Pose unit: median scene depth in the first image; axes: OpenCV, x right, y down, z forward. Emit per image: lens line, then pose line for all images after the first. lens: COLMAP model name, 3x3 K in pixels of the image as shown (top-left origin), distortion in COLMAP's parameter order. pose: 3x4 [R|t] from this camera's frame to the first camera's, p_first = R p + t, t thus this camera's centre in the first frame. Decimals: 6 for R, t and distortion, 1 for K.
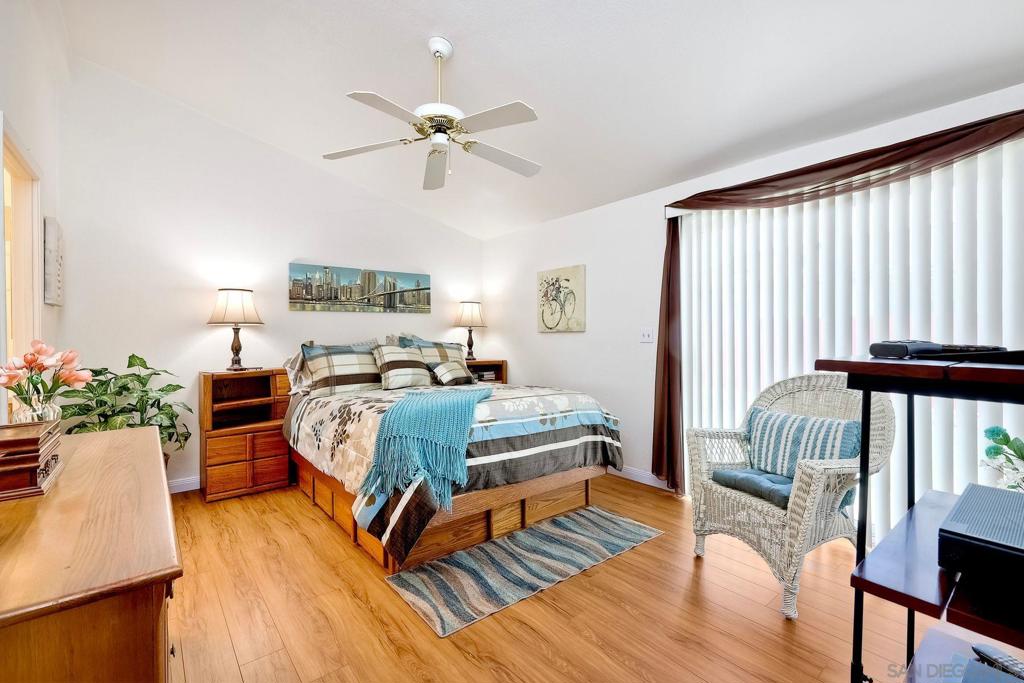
lens RADIAL K [[449.3, 0, 512.0], [0, 449.3, 341.5], [0, 0, 1]] dist [0.000280, -0.000201]
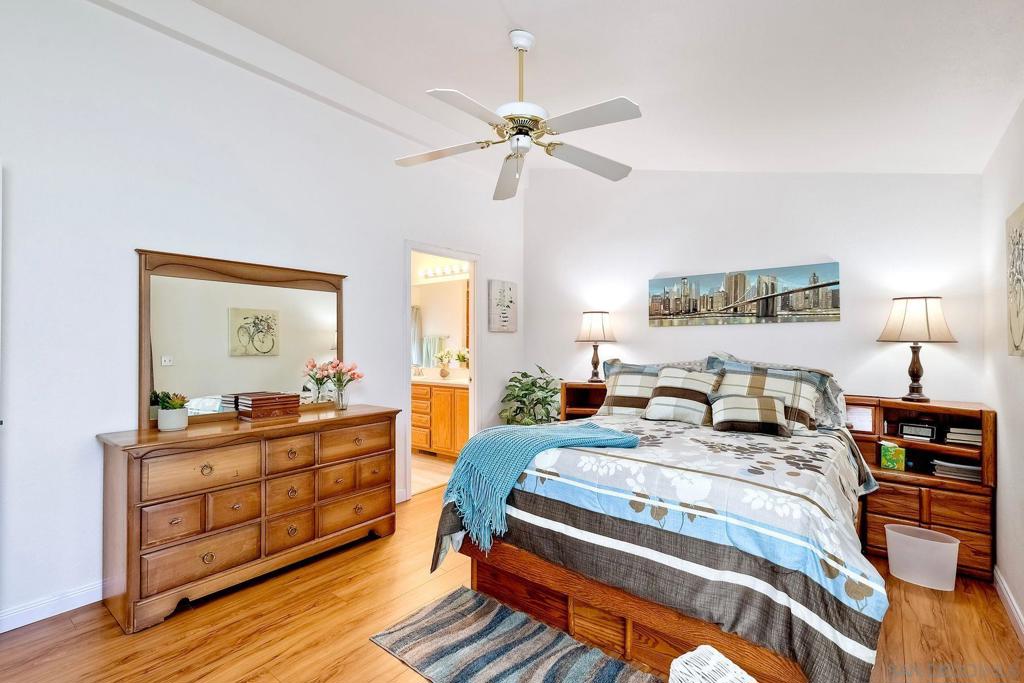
lens RADIAL K [[464.5, 0, 512.0], [0, 464.5, 341.5], [0, 0, 1]] dist [0.000967, 0.000084]
pose [[0.210817, 0.000649, -0.977525, 0.453316], [-0.013912, 0.999900, -0.002336, -0.029981], [0.977427, 0.014092, 0.210805, 0.479752]]
